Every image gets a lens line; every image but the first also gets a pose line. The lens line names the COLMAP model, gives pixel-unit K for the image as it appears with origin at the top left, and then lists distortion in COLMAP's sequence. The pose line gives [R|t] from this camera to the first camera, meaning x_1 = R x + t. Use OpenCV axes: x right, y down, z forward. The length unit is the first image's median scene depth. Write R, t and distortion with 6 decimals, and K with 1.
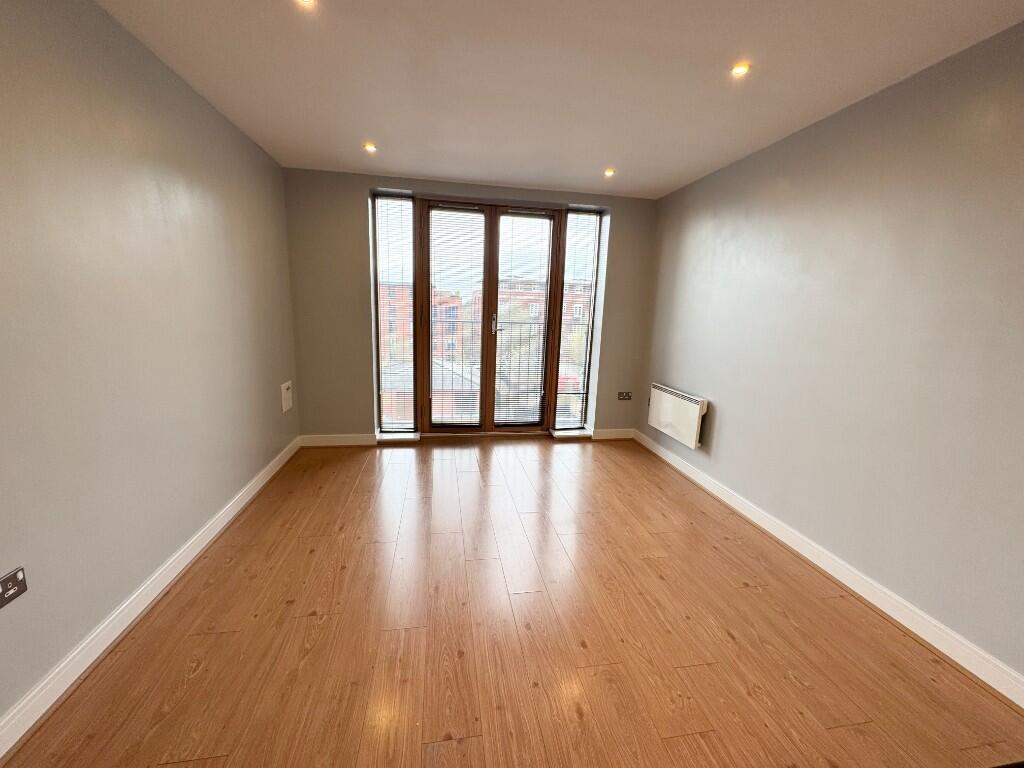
lens RADIAL K [[410.0, 0, 513.7], [0, 410.0, 382.2], [0, 0, 1]] dist [0.001646, -0.000242]
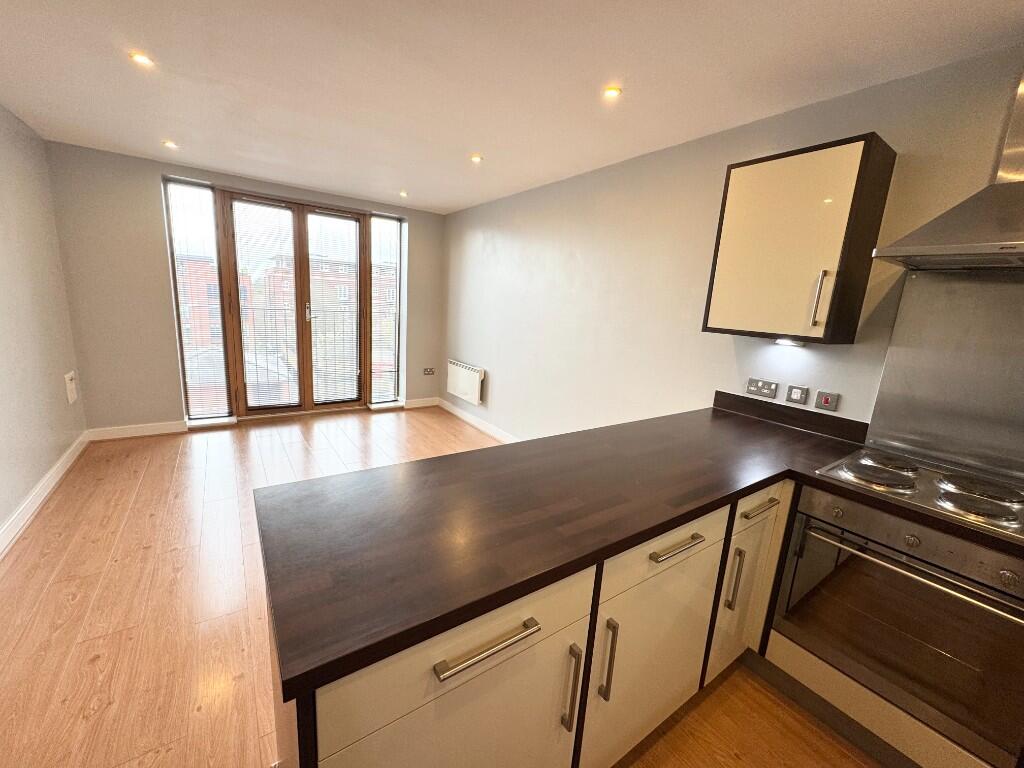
lens RADIAL K [[410.0, 0, 511.5], [0, 410.0, 383.8], [0, 0, 1]] dist [0.001646, -0.000242]
pose [[0.907646, -0.061865, 0.415152, -0.021715], [0.045288, 0.997739, 0.049667, 0.022160], [-0.417286, -0.026279, 0.908395, -0.249826]]
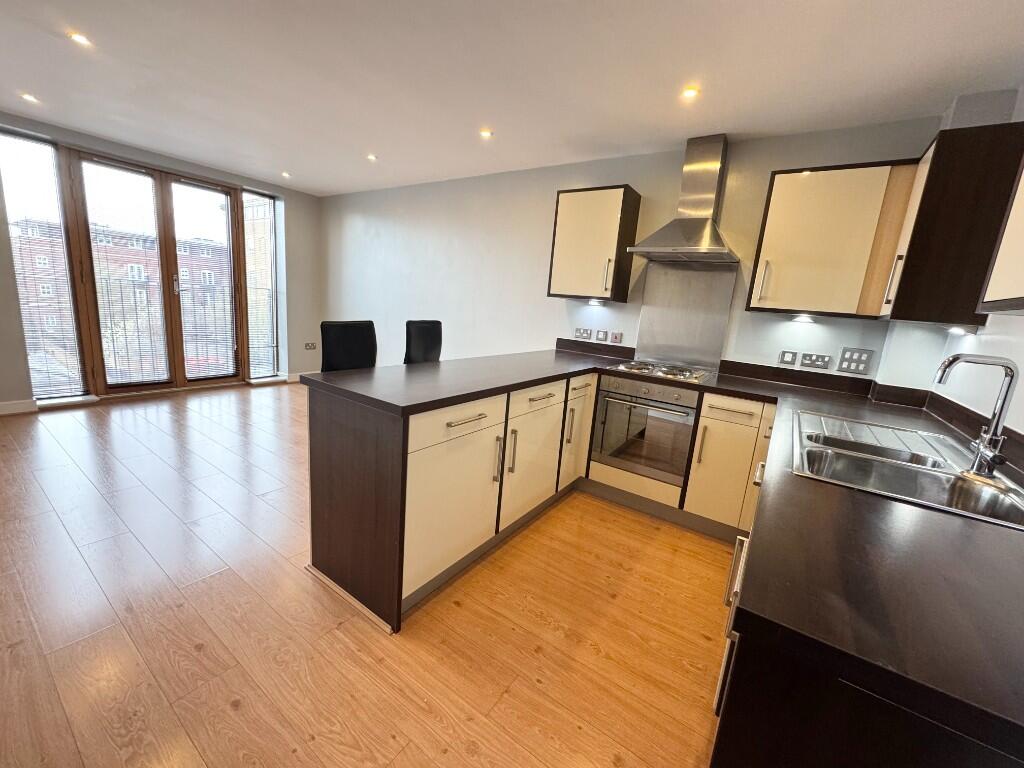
lens RADIAL K [[410.0, 0, 510.3], [0, 410.0, 384.3], [0, 0, 1]] dist [0.001646, -0.000242]
pose [[0.708125, -0.117343, 0.696268, -0.216667], [0.072301, 0.992961, 0.093813, 0.083905], [-0.702376, -0.016090, 0.711625, -0.402832]]
